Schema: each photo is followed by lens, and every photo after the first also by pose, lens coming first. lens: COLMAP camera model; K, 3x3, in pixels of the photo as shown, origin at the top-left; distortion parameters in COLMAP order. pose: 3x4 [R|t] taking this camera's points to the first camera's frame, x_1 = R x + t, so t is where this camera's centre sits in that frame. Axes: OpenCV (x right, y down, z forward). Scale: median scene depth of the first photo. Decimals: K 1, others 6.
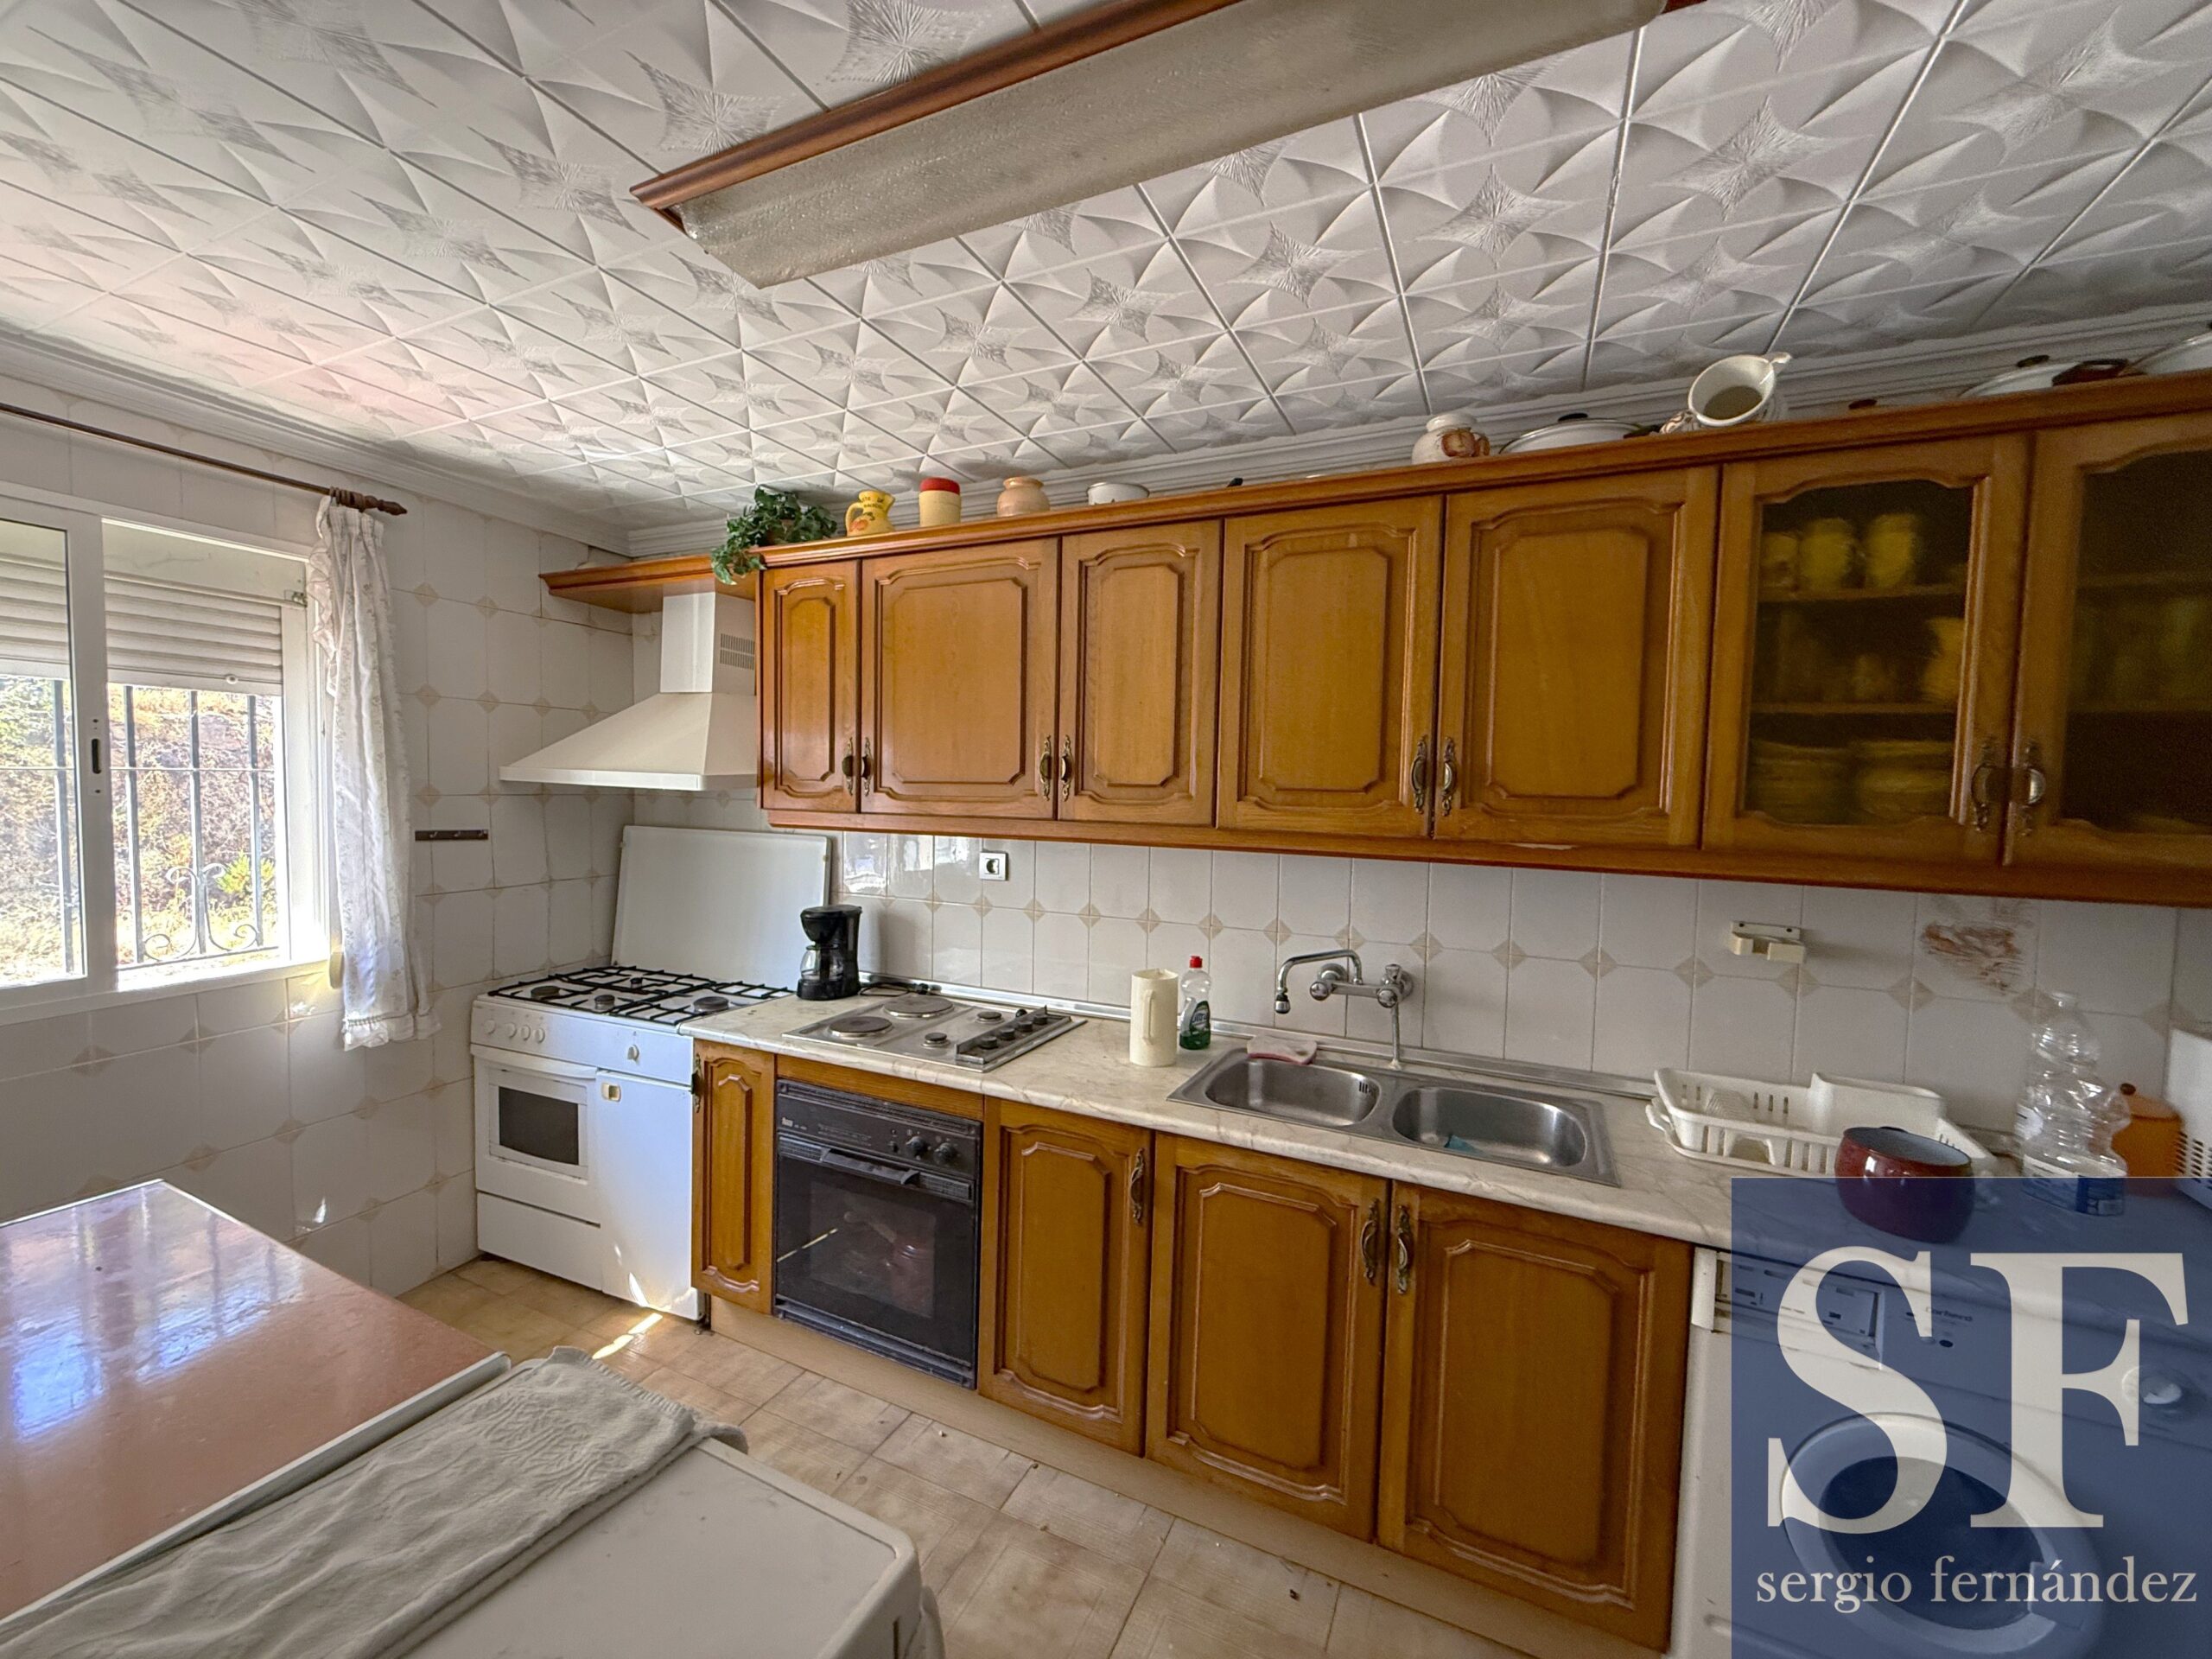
lens RADIAL K [[886.3, 0, 1104.9], [0, 886.3, 825.9], [0, 0, 1]] dist [0.002340, 0.000262]
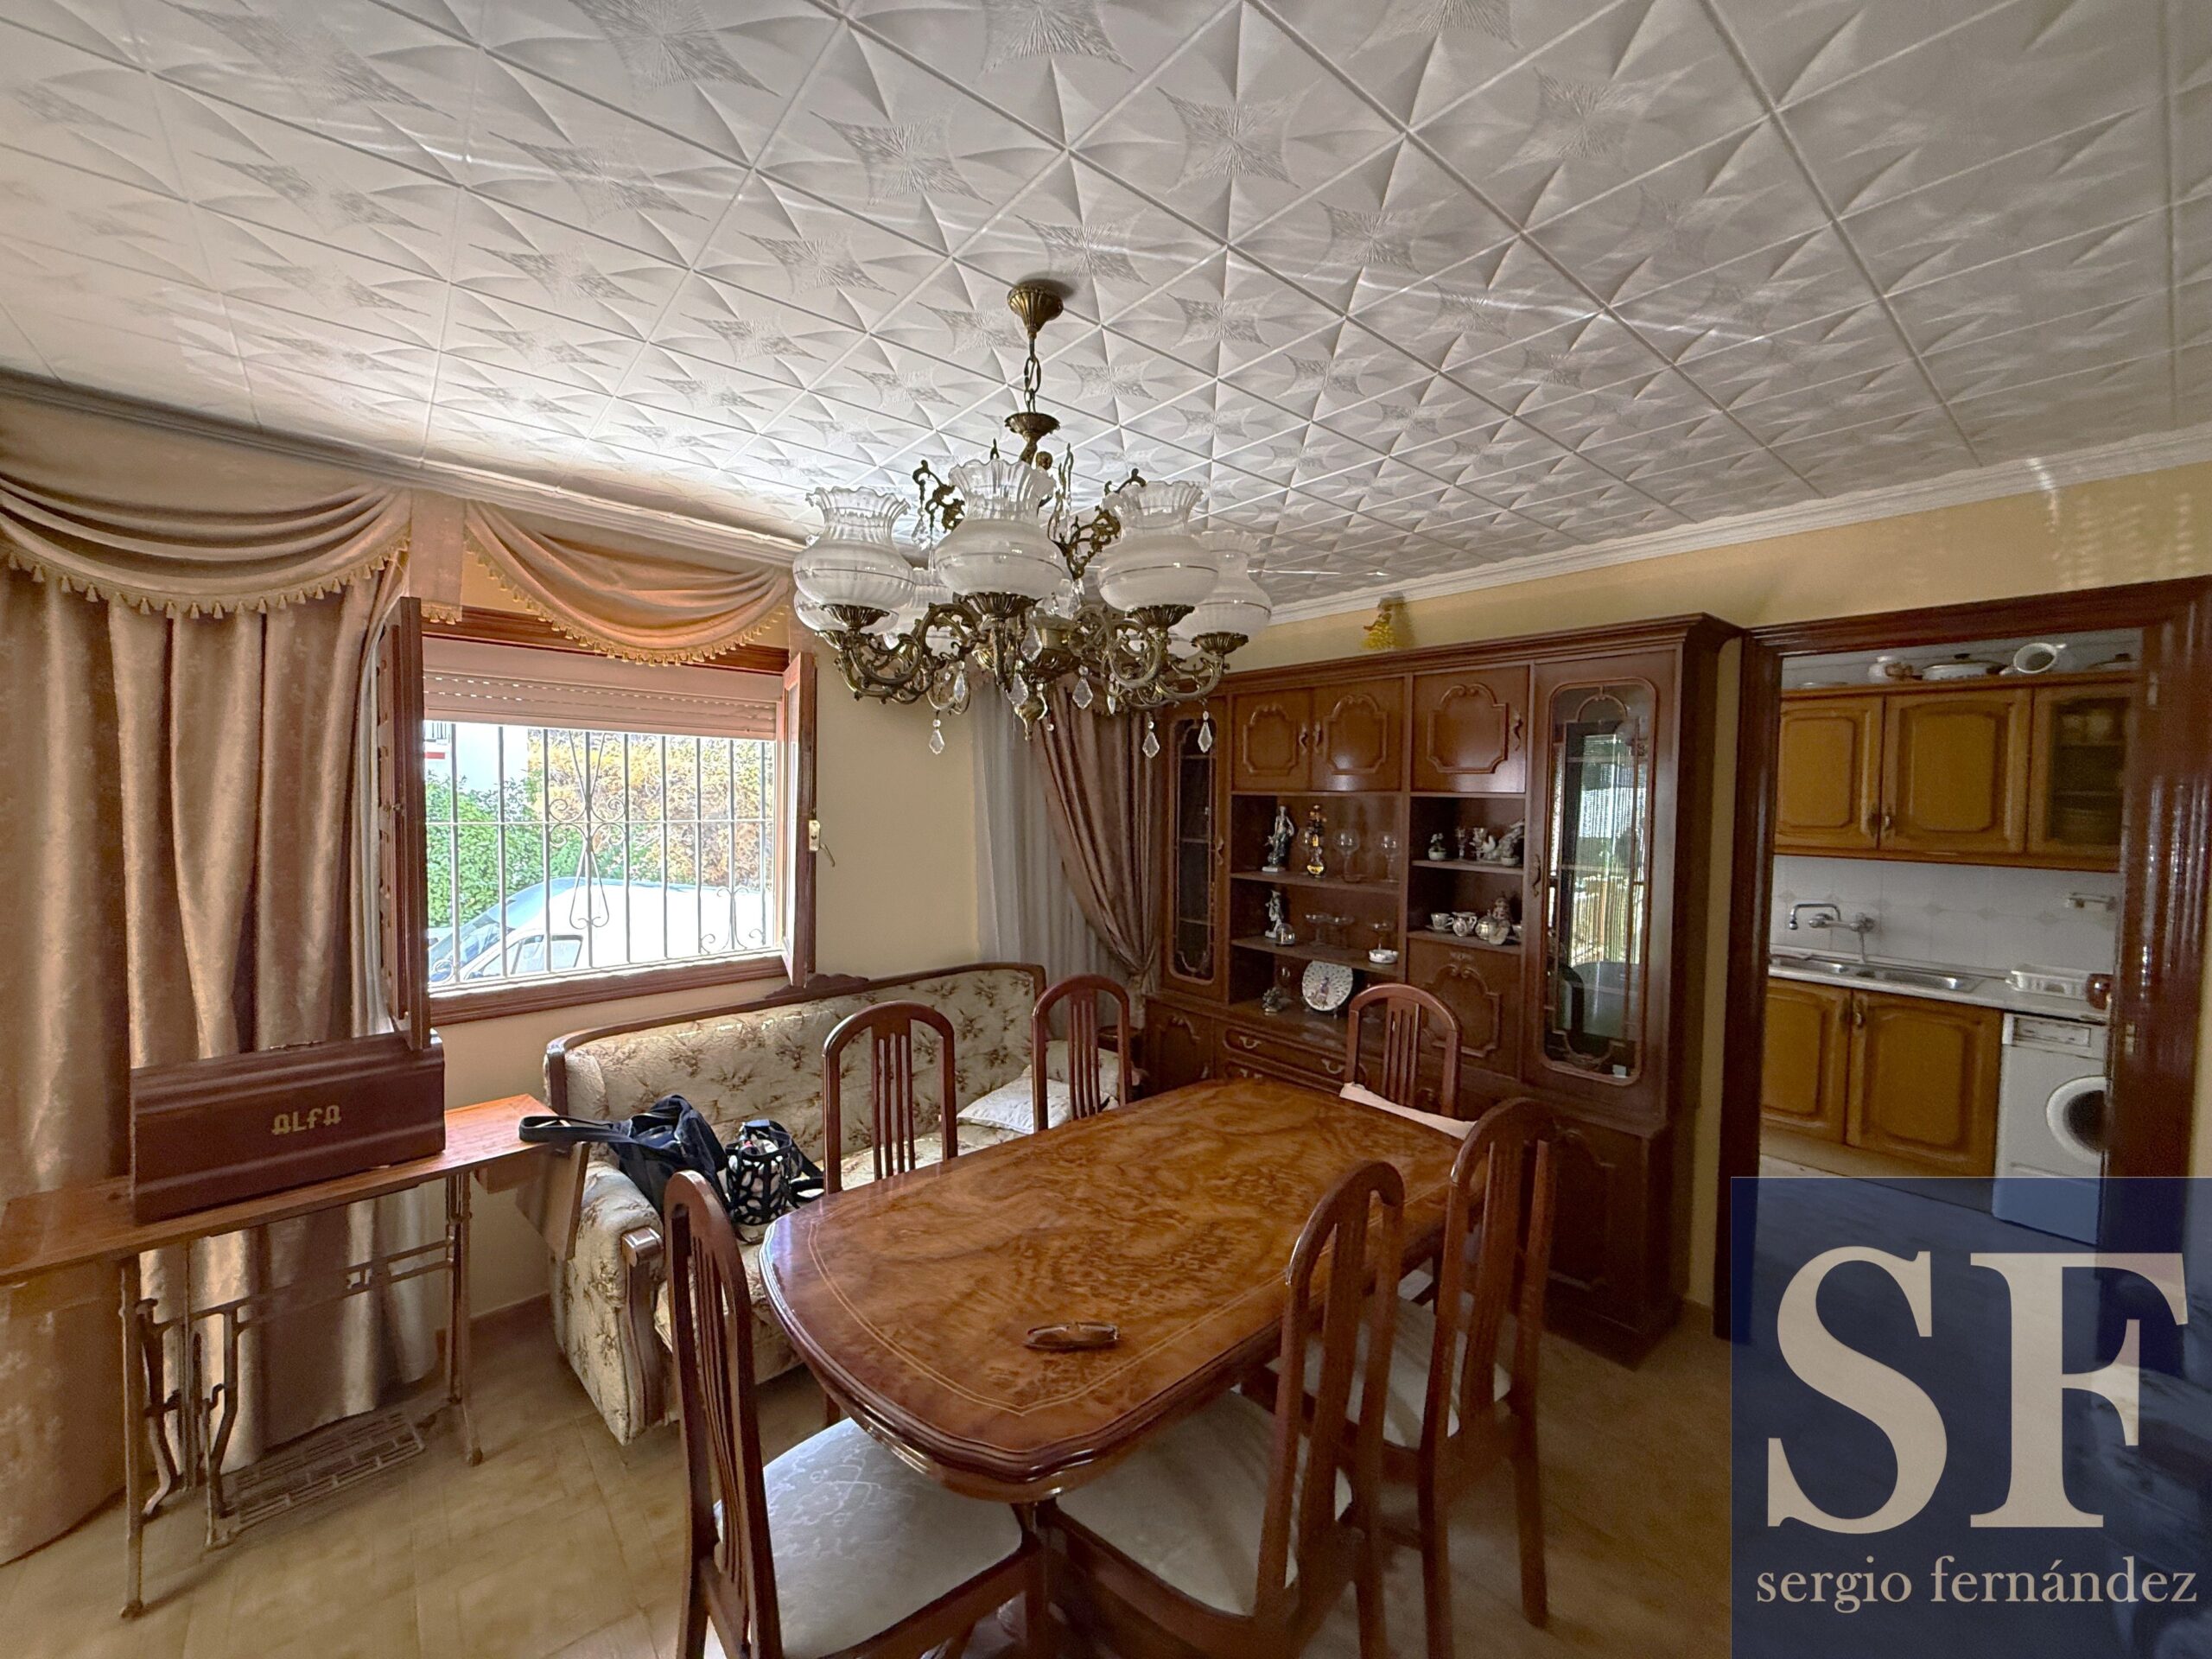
lens RADIAL K [[886.3, 0, 1105.5], [0, 886.3, 828.0], [0, 0, 1]] dist [0.002340, 0.000262]
pose [[0.909275, 0.005155, -0.416164, -0.512456], [-0.014724, 0.999696, -0.019786, 0.036691], [0.415935, 0.024119, 0.909074, -2.009723]]
